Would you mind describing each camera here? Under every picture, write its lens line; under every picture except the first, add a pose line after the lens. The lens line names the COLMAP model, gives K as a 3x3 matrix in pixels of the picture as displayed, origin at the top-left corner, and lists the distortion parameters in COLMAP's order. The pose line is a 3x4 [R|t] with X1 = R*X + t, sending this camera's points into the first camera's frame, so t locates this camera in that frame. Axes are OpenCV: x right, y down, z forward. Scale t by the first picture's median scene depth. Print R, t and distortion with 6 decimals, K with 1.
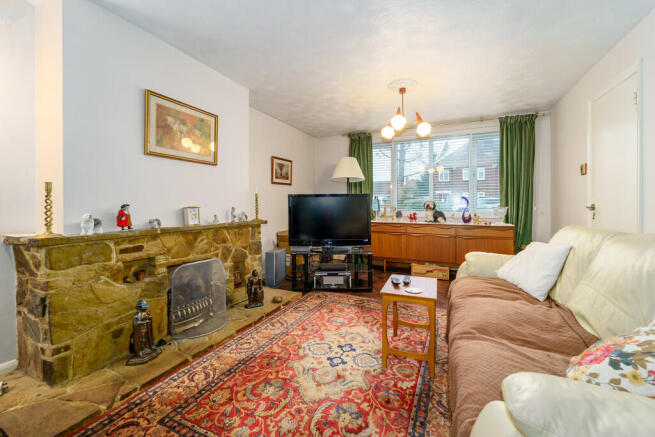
lens RADIAL K [[270.1, 0, 331.7], [0, 270.1, 208.7], [0, 0, 1]] dist [0.016163, 0.000021]
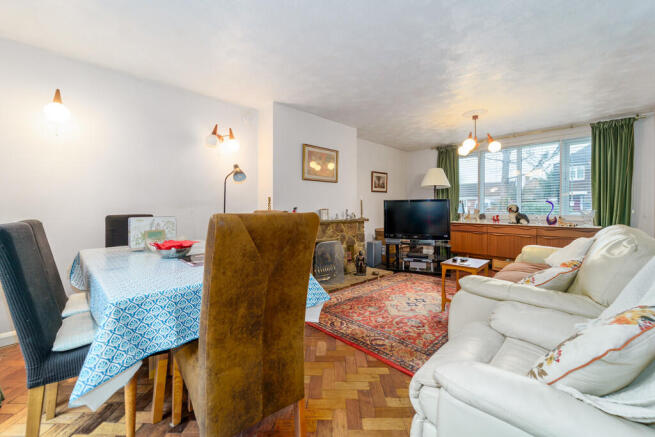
lens RADIAL K [[270.1, 0, 331.7], [0, 270.1, 208.7], [0, 0, 1]] dist [0.016163, 0.000021]
pose [[0.935458, 0.001248, -0.353436, 0.079312], [-0.006252, 0.999896, -0.013015, 0.009862], [0.353383, 0.014385, 0.935368, -0.385319]]
